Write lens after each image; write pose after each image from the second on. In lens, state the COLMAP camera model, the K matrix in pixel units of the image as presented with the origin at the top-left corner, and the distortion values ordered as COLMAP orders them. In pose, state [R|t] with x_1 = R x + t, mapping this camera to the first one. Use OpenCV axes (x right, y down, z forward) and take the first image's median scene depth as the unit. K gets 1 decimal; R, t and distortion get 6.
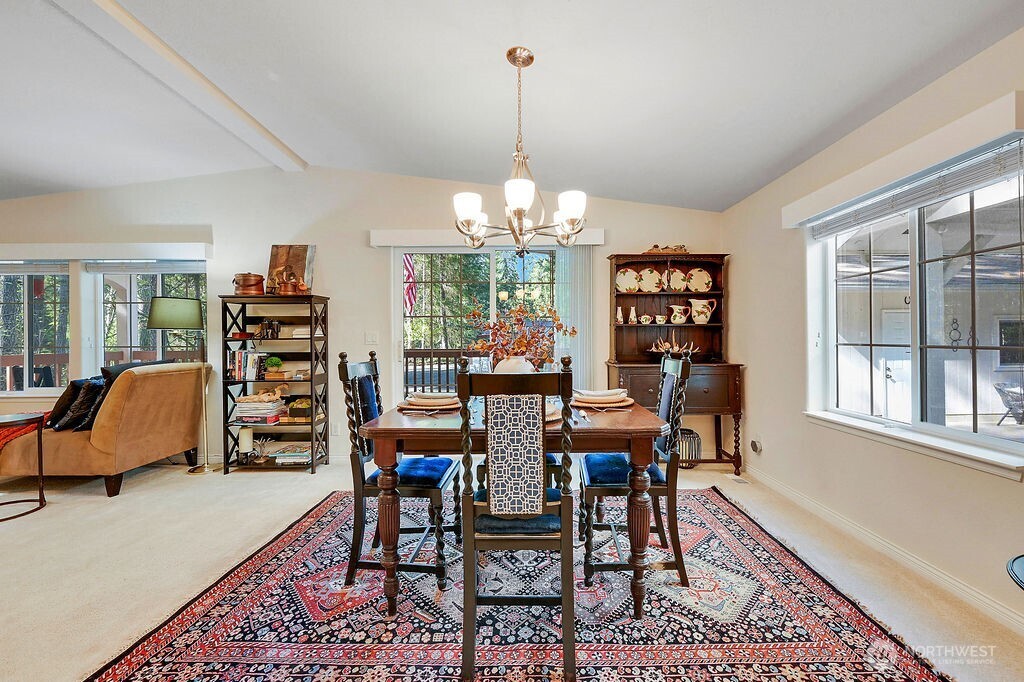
lens RADIAL K [[404.1, 0, 512.0], [0, 404.1, 341.0], [0, 0, 1]] dist [-0.008681, 0.000153]
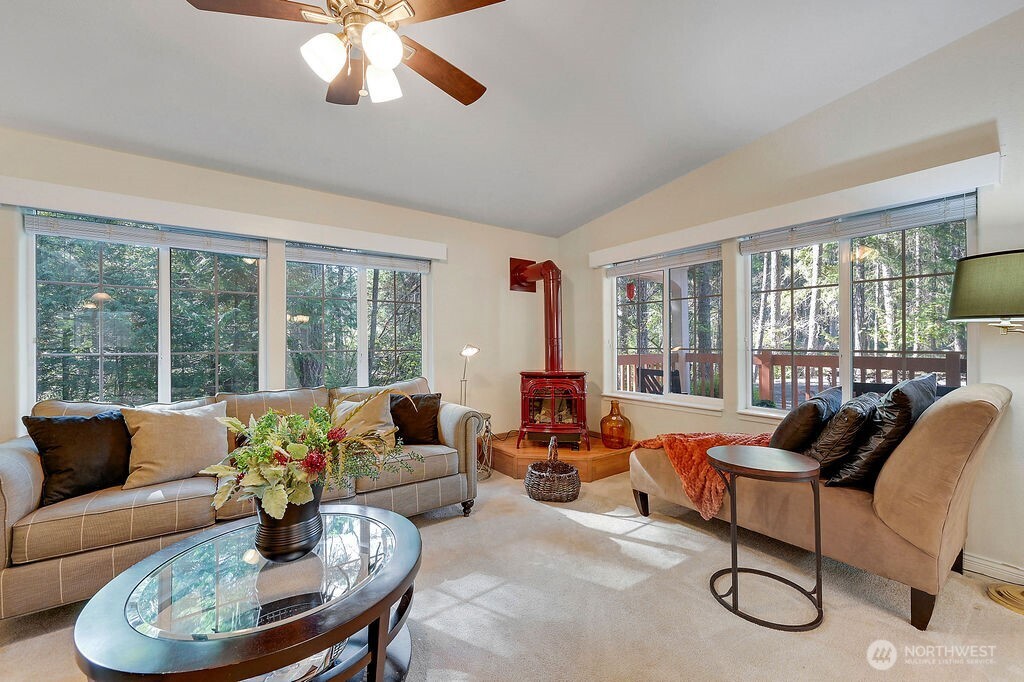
lens RADIAL K [[405.3, 0, 512.0], [0, 405.3, 341.0], [0, 0, 1]] dist [0.007242, 0.000364]
pose [[0.572297, 0.000659, -0.820046, -0.760574], [-0.004306, 0.999988, -0.002202, 0.003849], [0.820035, 0.004791, 0.572293, 0.202642]]
